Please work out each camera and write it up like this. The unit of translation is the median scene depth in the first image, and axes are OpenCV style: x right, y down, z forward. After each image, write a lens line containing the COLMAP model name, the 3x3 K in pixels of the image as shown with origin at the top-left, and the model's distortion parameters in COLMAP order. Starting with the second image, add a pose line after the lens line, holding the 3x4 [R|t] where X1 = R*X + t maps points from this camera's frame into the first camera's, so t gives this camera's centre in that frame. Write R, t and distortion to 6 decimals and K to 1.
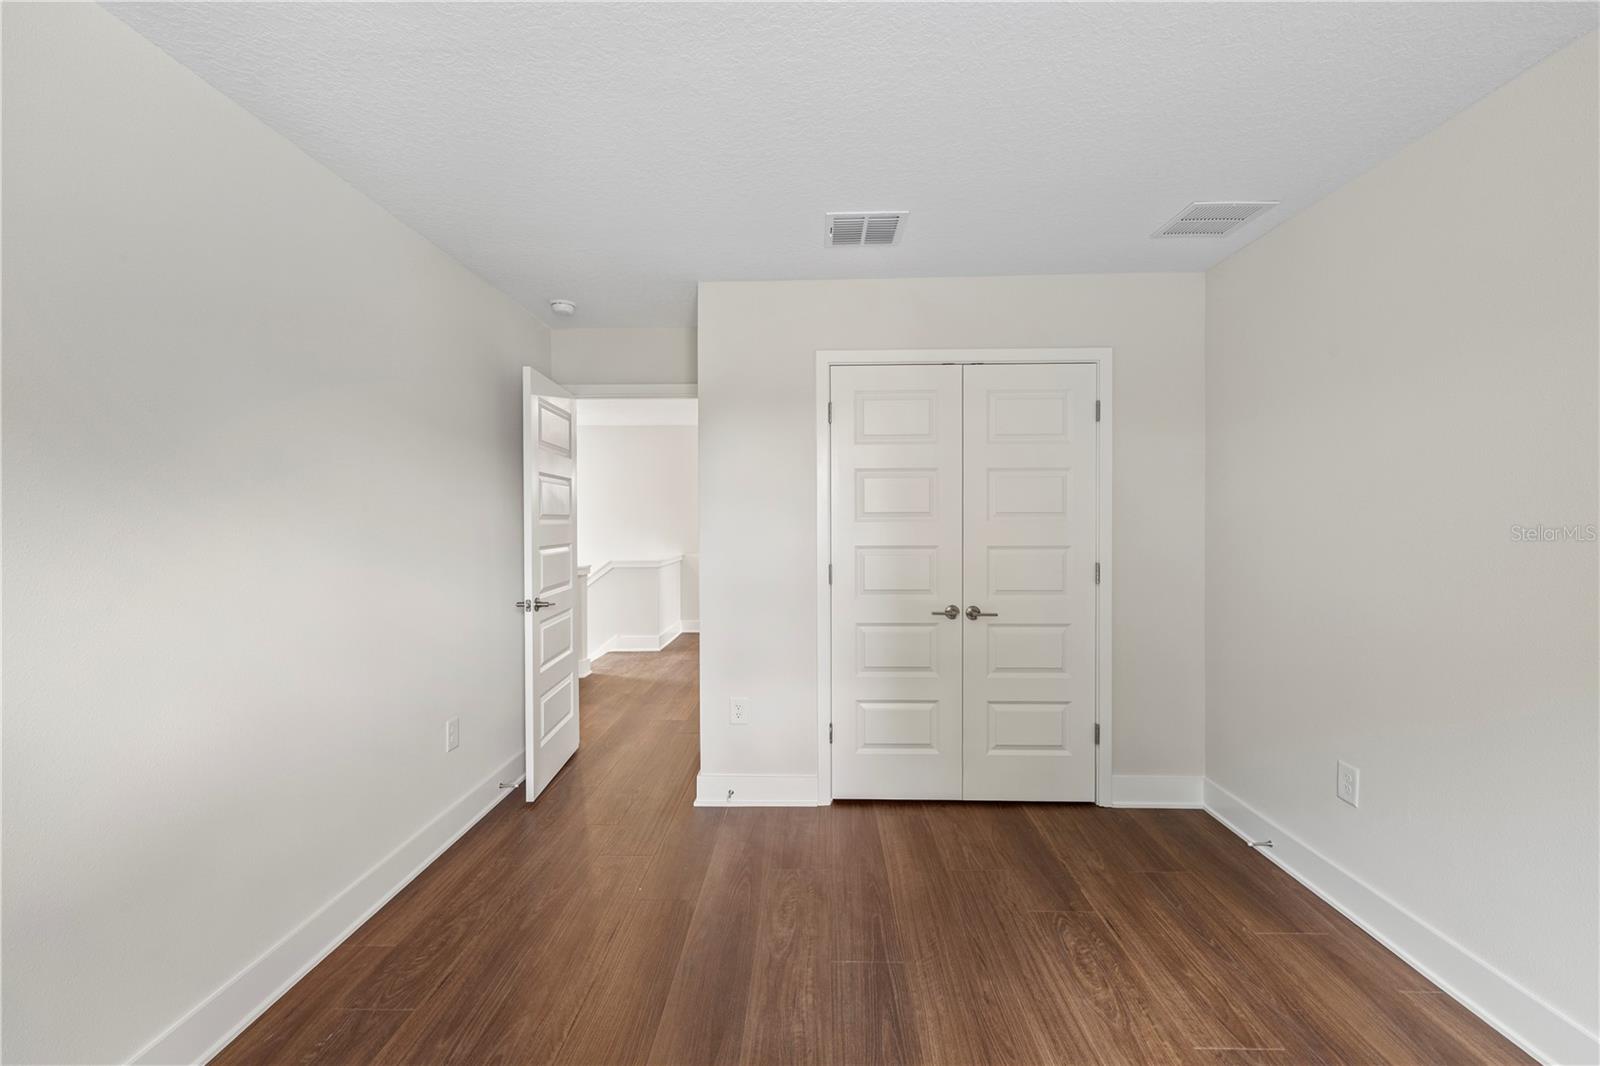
lens RADIAL K [[674.5, 0, 804.1], [0, 674.5, 526.5], [0, 0, 1]] dist [0.003241, -0.000359]
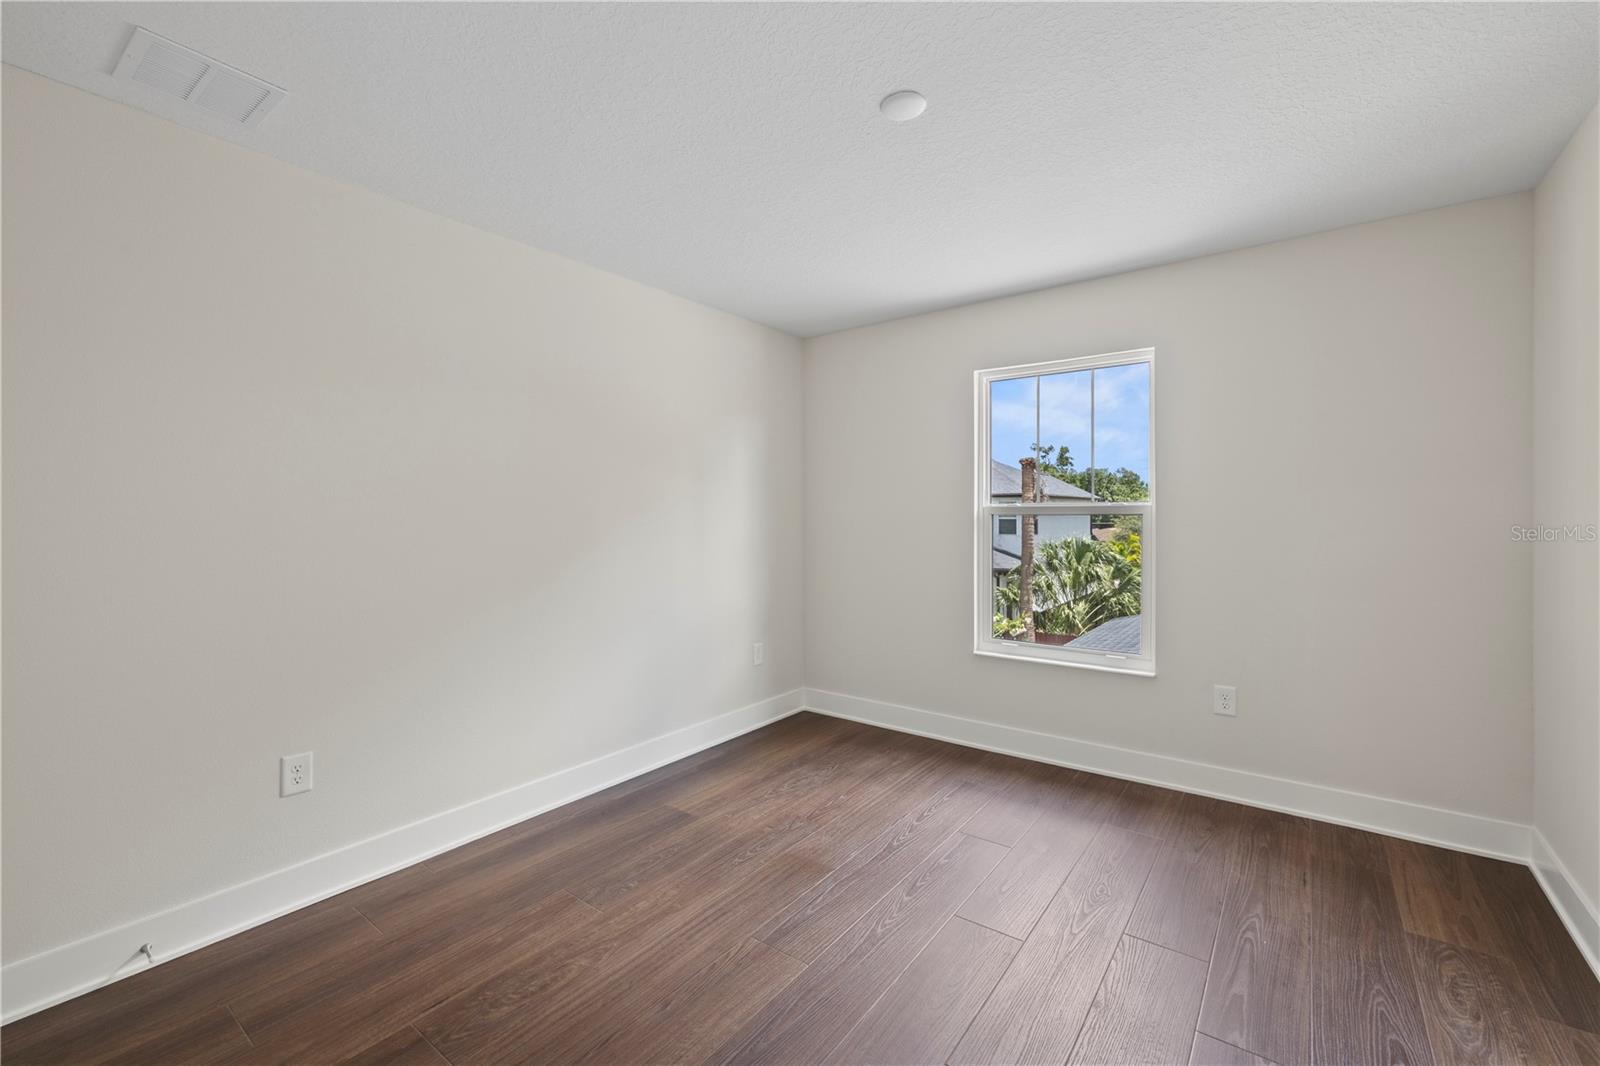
lens RADIAL K [[674.5, 0, 801.3], [0, 674.5, 527.4], [0, 0, 1]] dist [0.003241, -0.000359]
pose [[-0.816434, -0.000488, 0.577439, -0.397284], [0.013783, 0.999698, 0.020333, 0.015504], [-0.577275, 0.024559, -0.816181, 1.527734]]
